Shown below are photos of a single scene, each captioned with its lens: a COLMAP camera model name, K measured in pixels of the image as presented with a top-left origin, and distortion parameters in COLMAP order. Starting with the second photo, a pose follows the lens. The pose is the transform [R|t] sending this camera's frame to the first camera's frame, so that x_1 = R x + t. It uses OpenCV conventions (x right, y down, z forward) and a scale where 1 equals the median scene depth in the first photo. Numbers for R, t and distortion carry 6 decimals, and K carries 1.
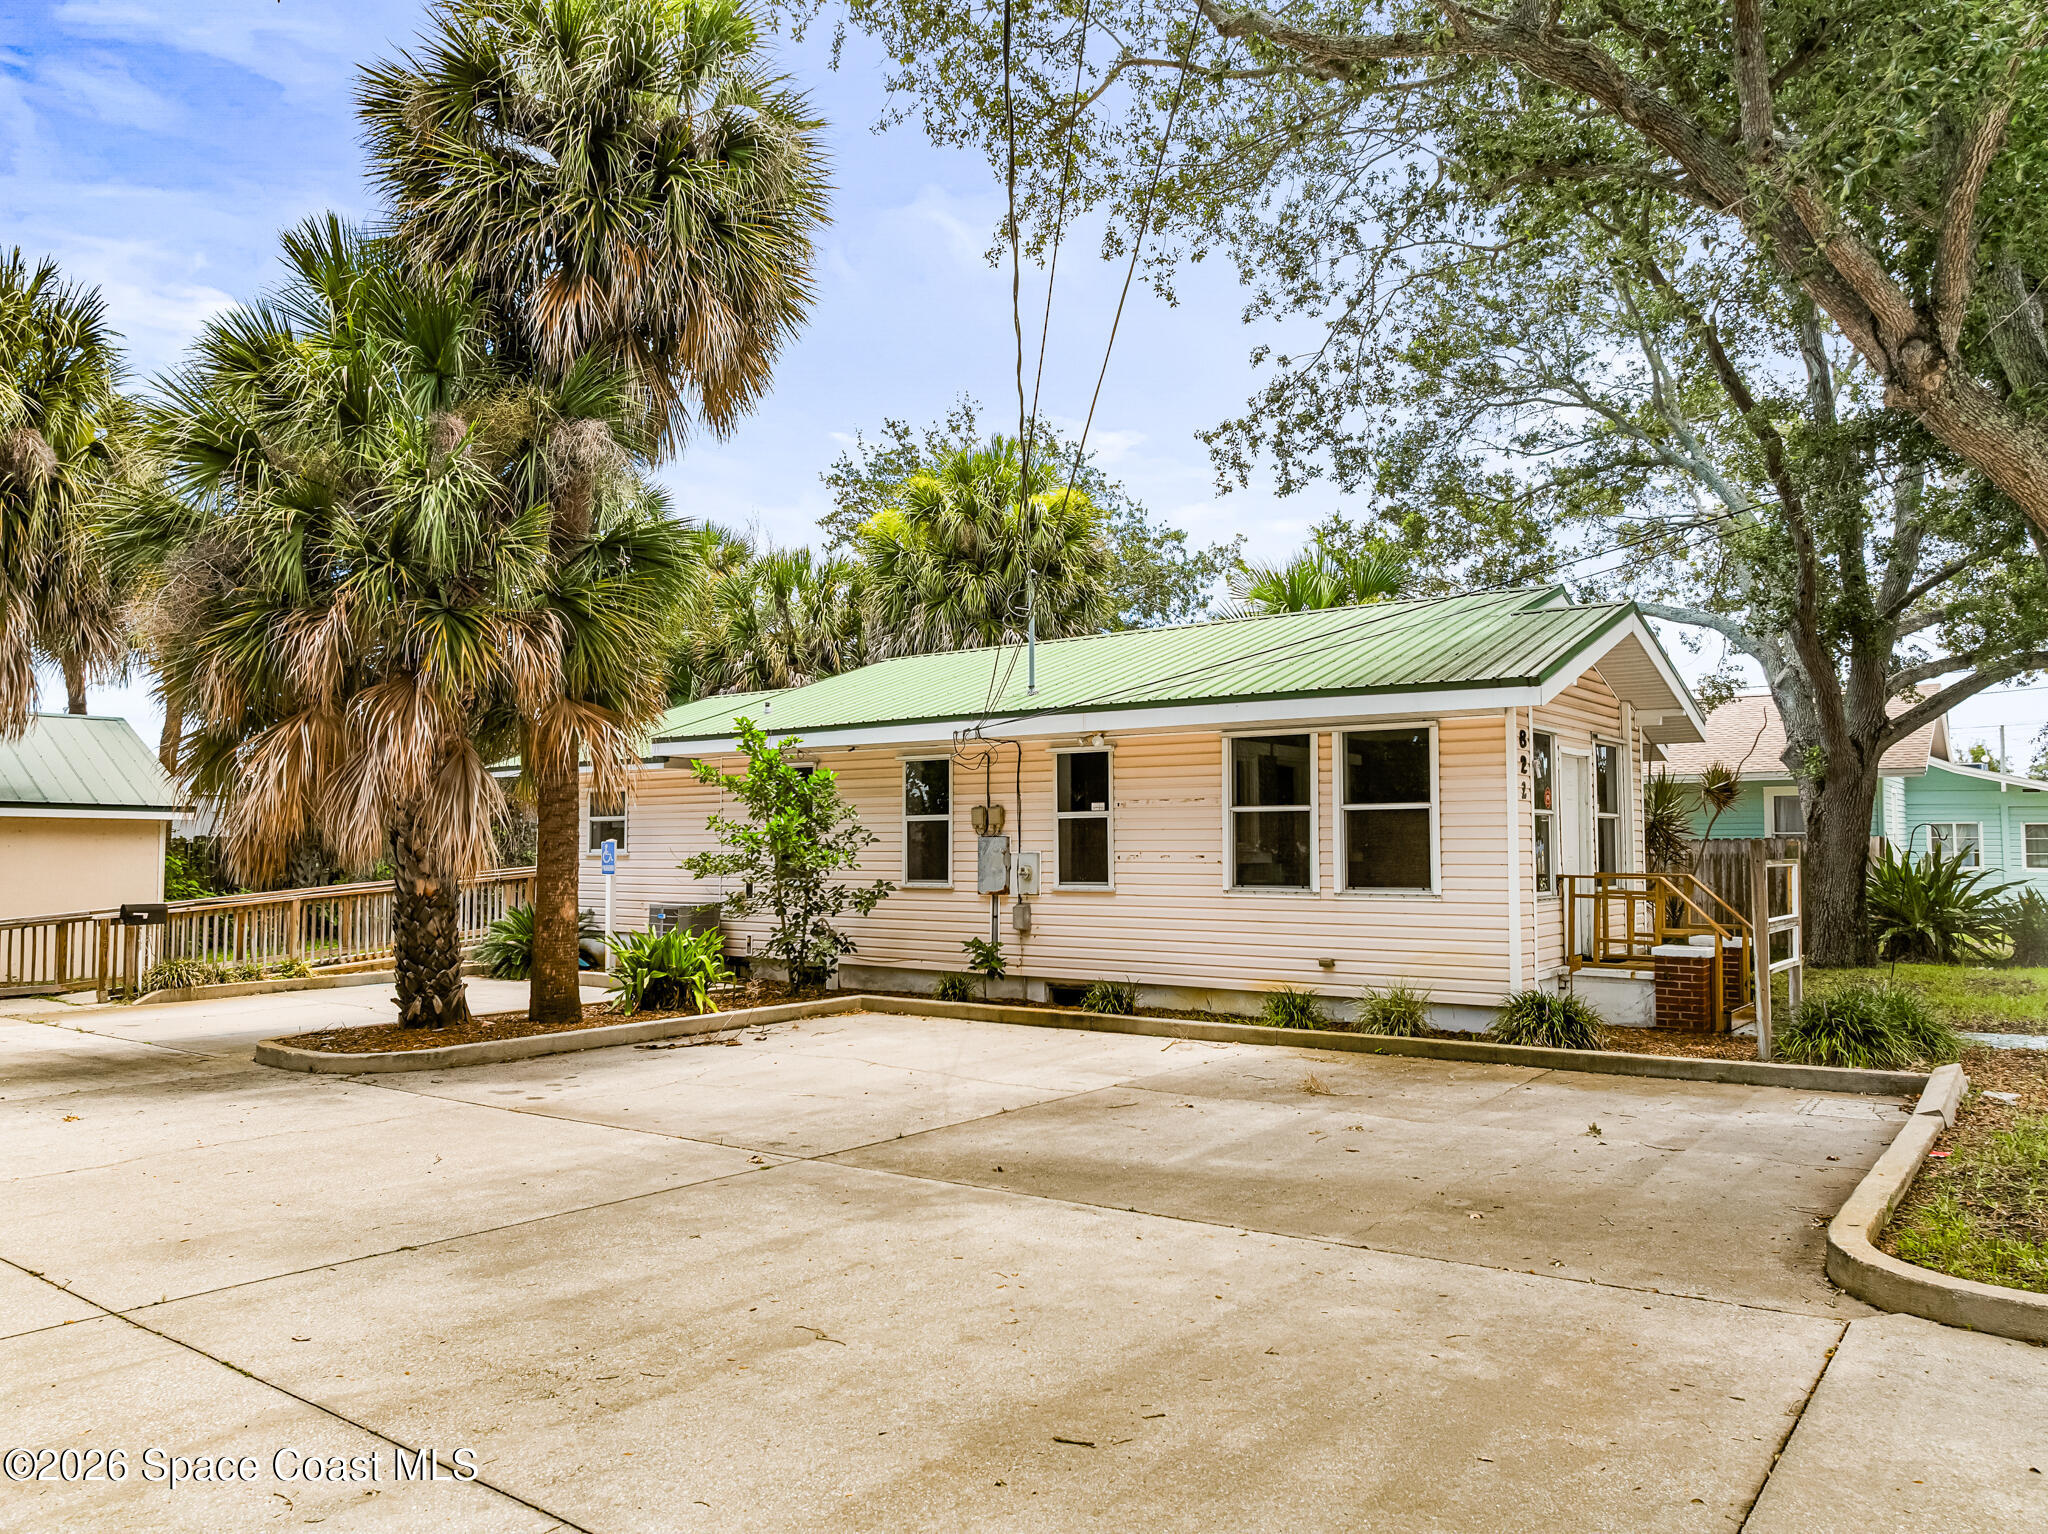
lens RADIAL K [[1441.6, 0, 1031.8], [0, 1441.6, 764.1], [0, 0, 1]] dist [-0.043722, 0.011545]
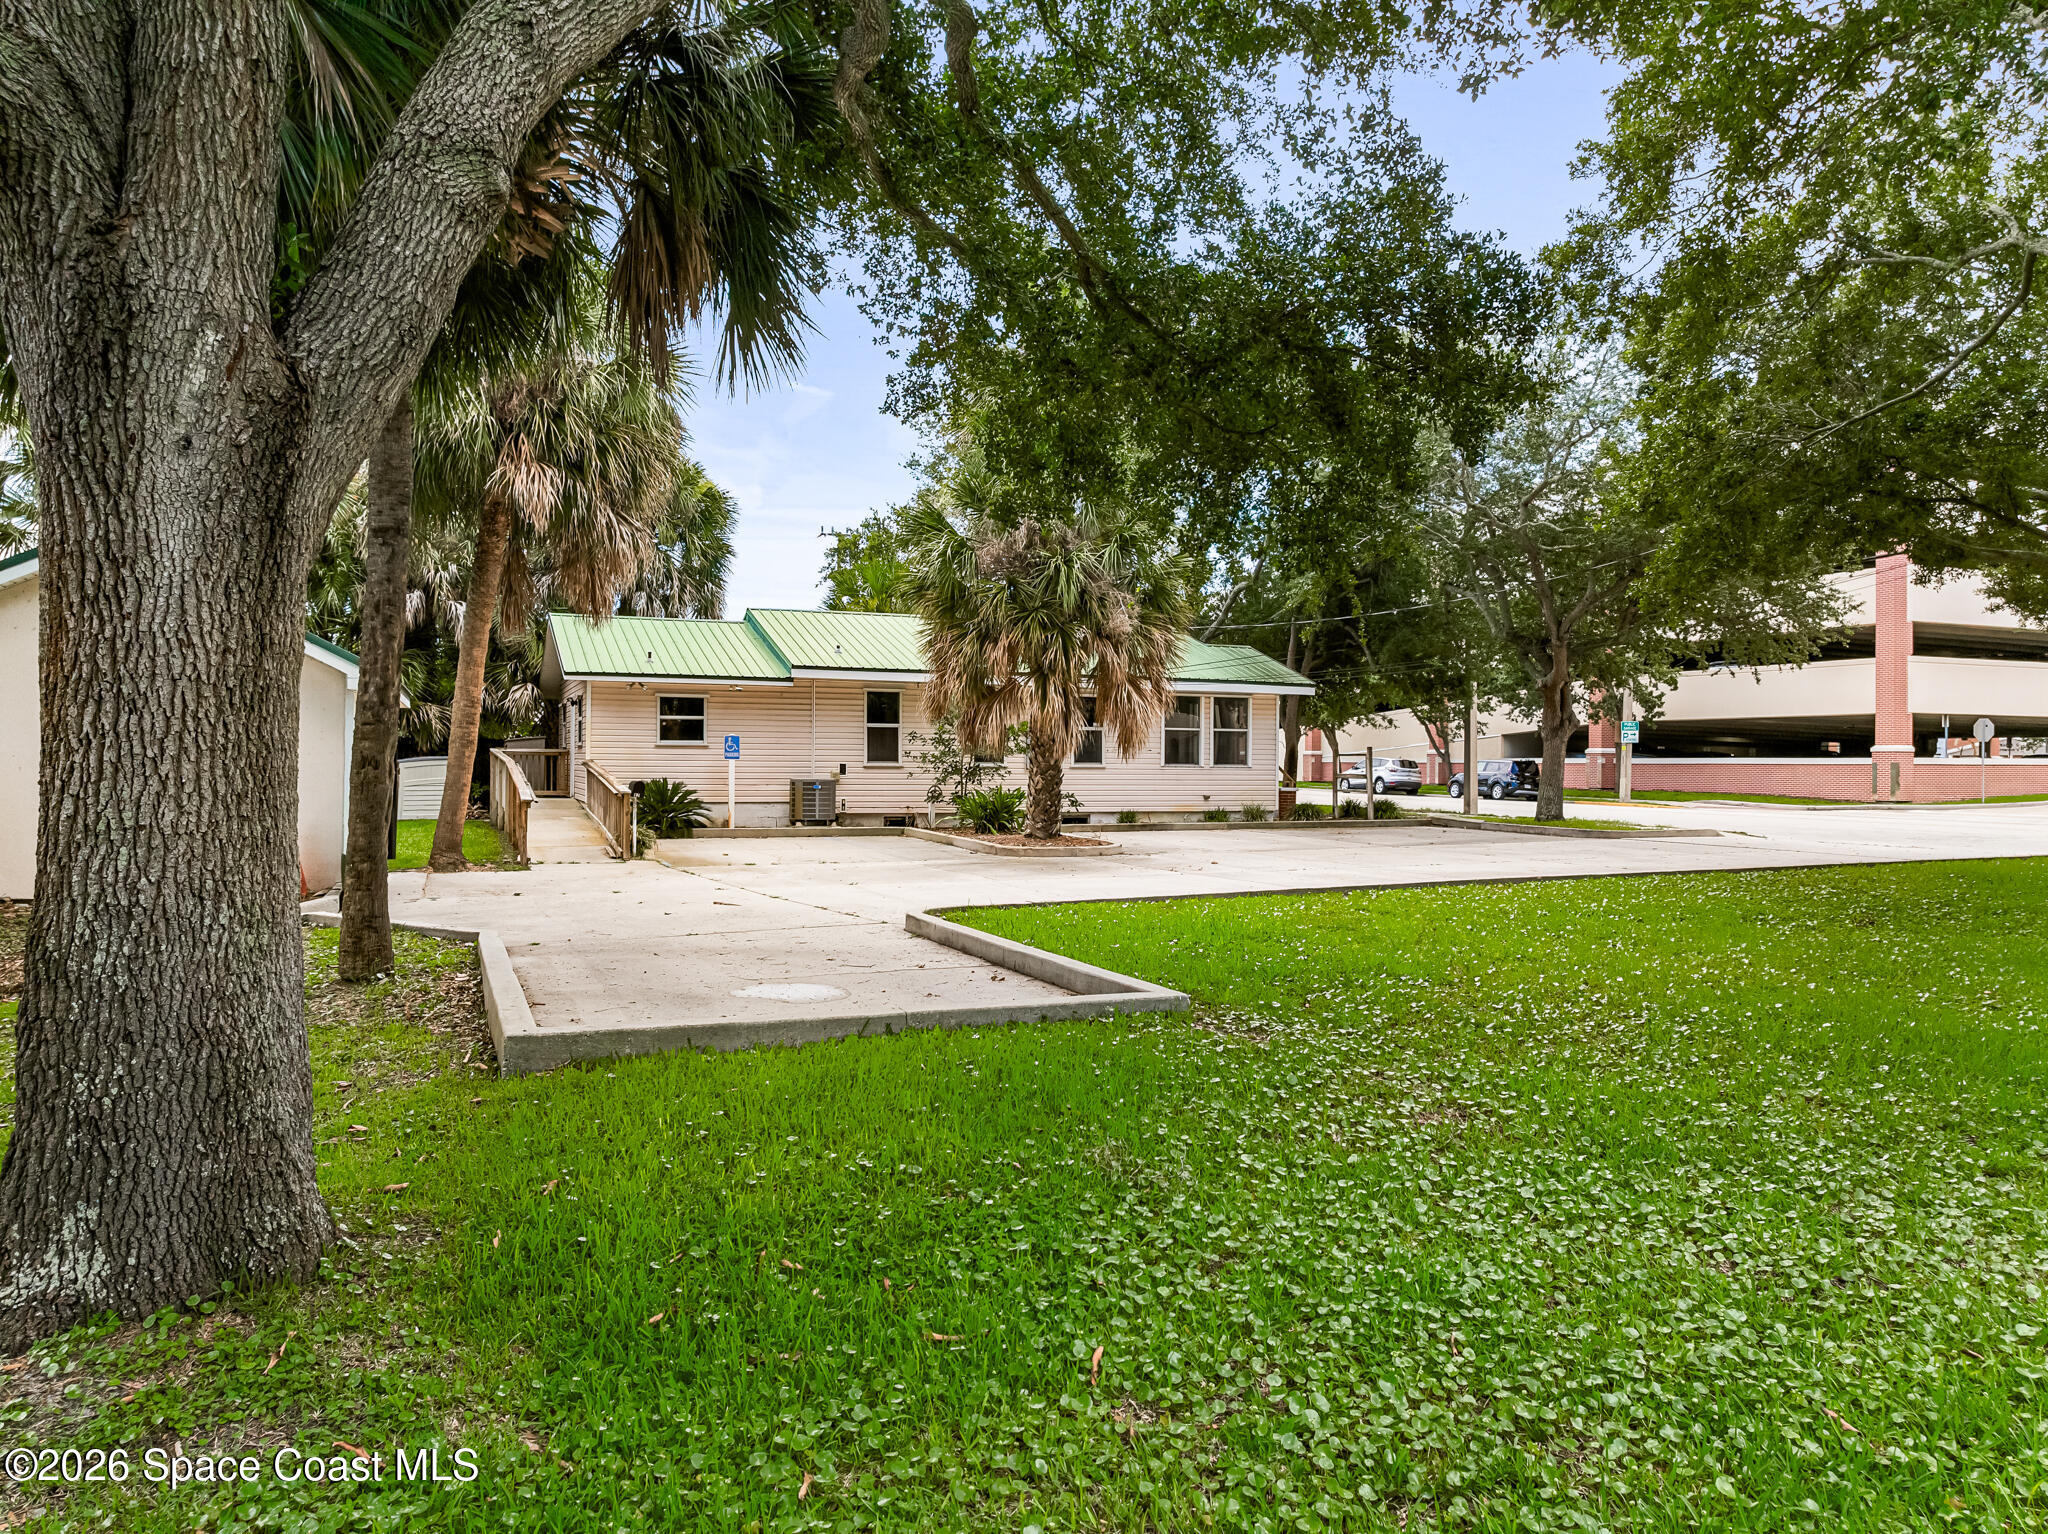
lens RADIAL K [[1439.4, 0, 1025.5], [0, 1439.4, 763.8], [0, 0, 1]] dist [-0.060766, 0.037342]
pose [[0.519100, 0.002561, 0.854710, -1.795720], [-0.060989, 0.997557, 0.034052, 0.023714], [-0.852535, -0.069804, 0.517988, 0.065173]]
